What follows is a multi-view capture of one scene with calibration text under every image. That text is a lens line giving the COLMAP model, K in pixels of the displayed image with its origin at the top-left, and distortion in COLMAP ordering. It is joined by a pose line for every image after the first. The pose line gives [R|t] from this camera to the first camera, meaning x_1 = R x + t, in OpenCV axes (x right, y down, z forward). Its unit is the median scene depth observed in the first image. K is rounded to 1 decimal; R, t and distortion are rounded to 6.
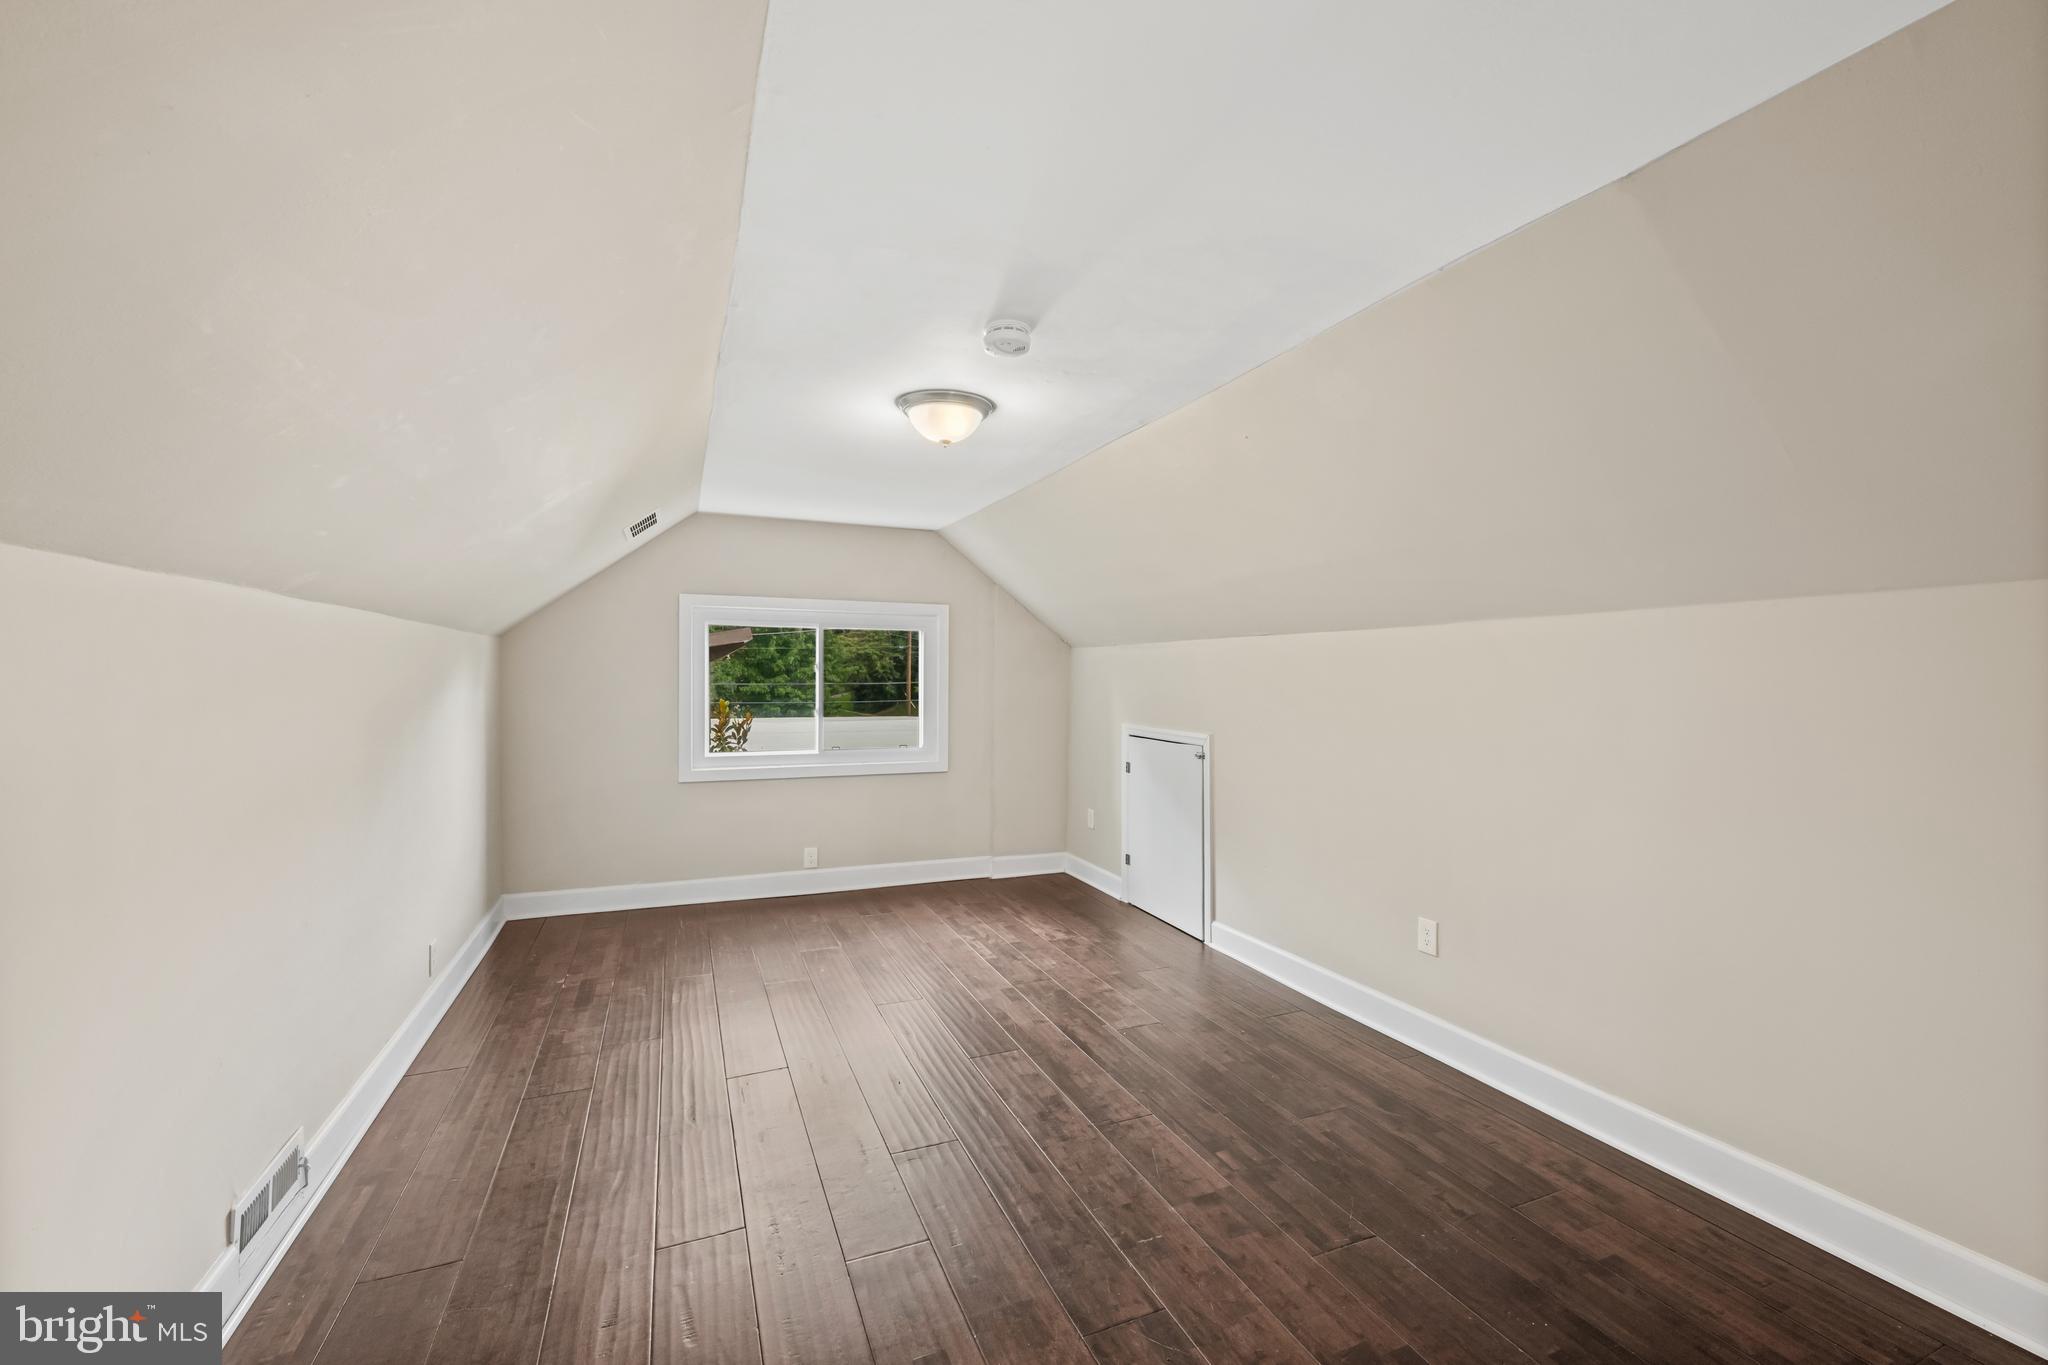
lens RADIAL K [[812.4, 0, 1025.4], [0, 812.4, 669.0], [0, 0, 1]] dist [0.000520, -0.001117]
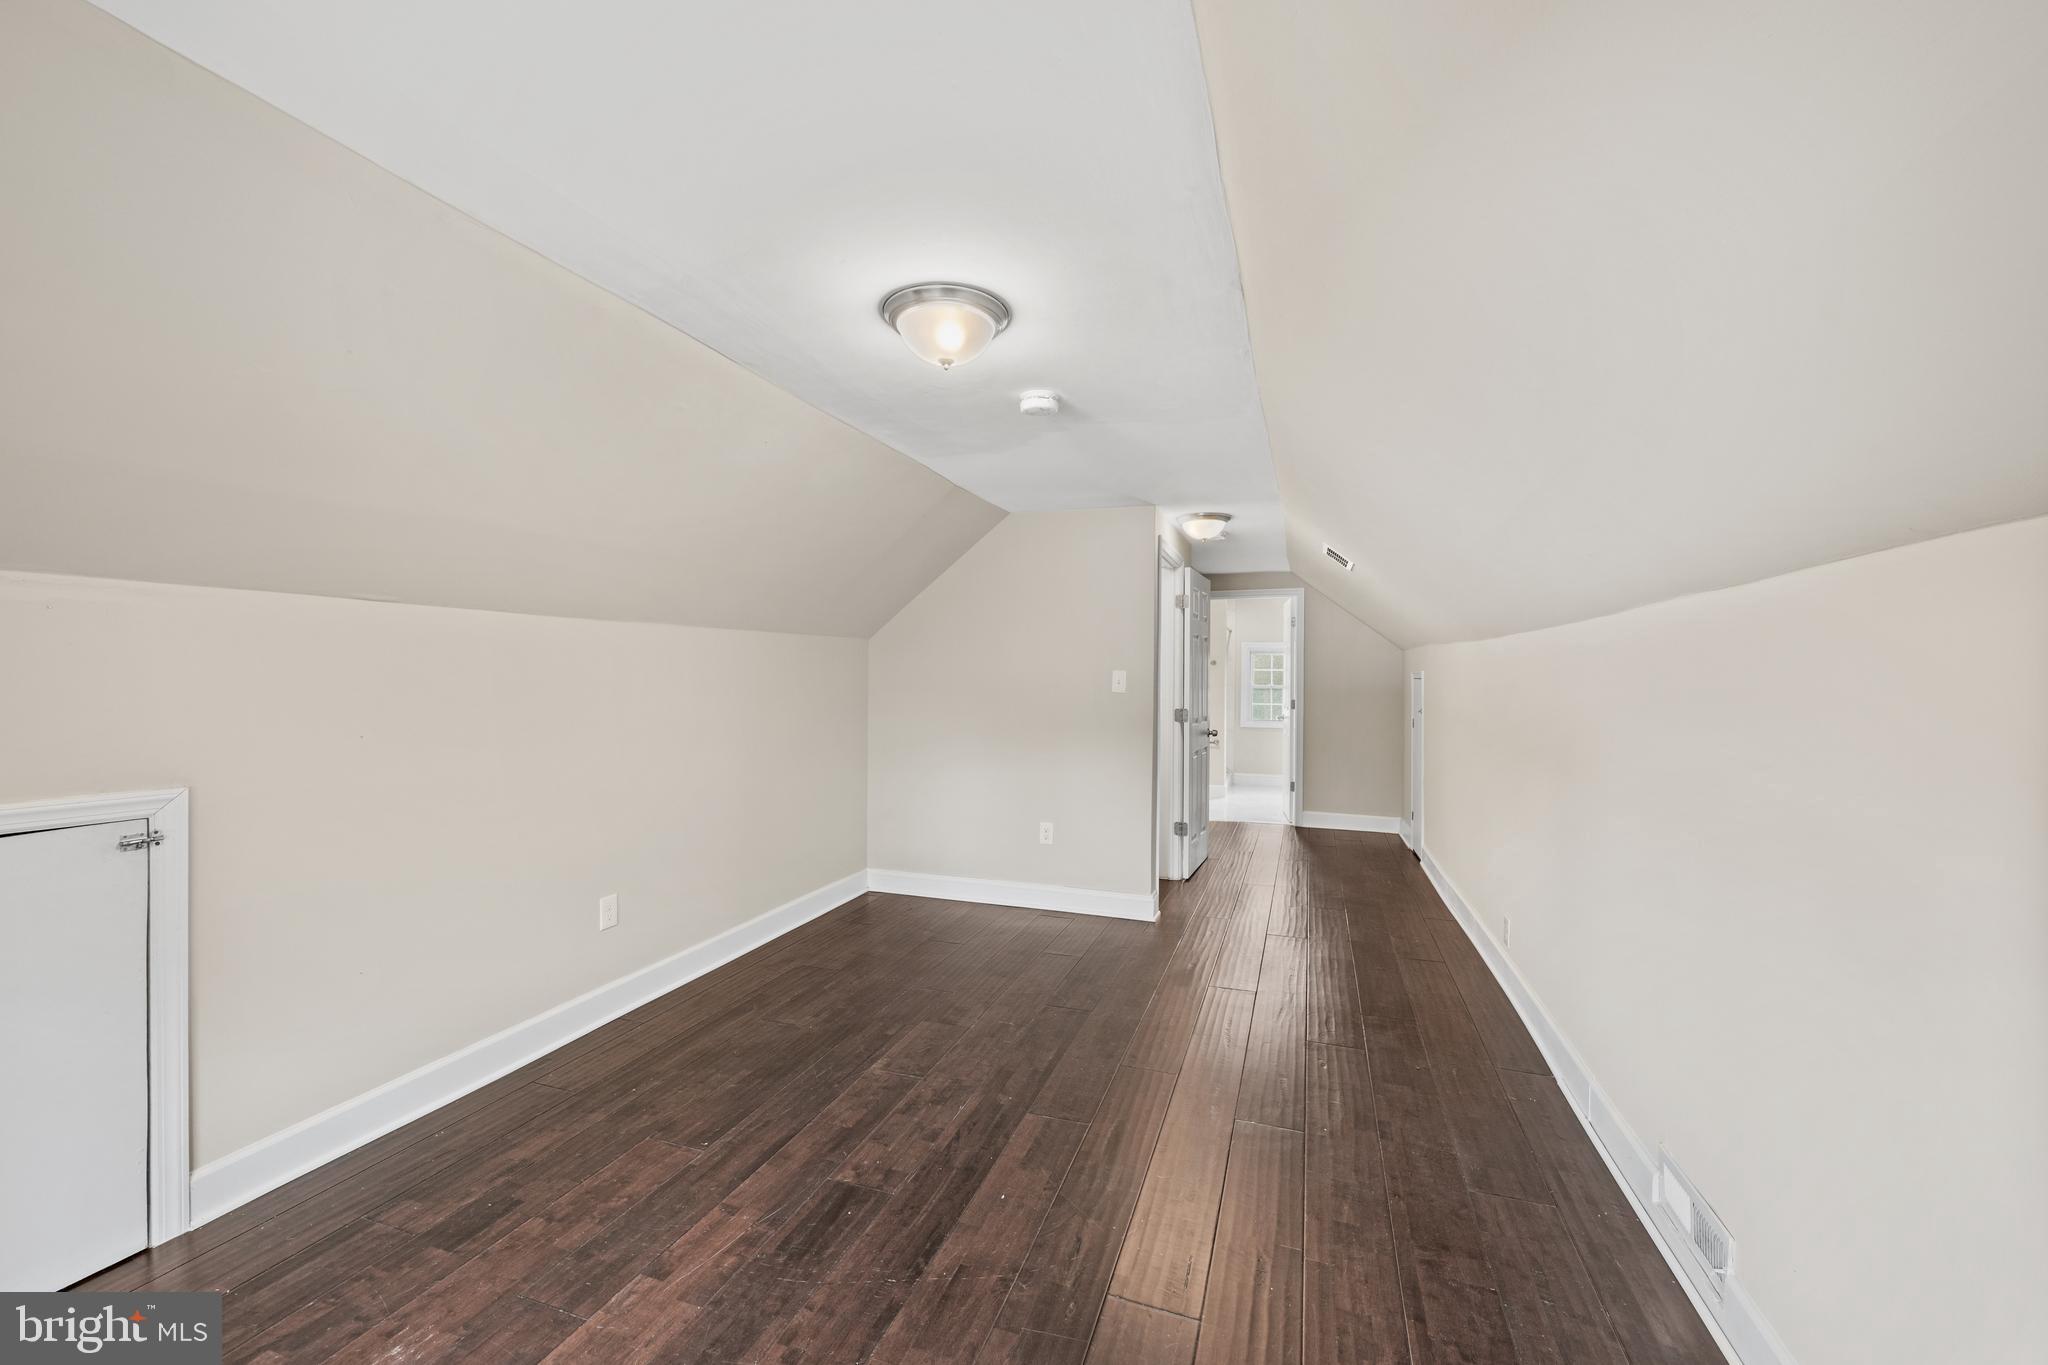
lens RADIAL K [[812.4, 0, 1024.8], [0, 812.4, 686.6], [0, 0, 1]] dist [0.000520, -0.001117]
pose [[-0.735330, -0.018519, 0.677457, -0.653150], [-0.015749, 0.999824, 0.010236, 0.015309], [-0.677527, -0.003142, -0.735492, 1.486808]]
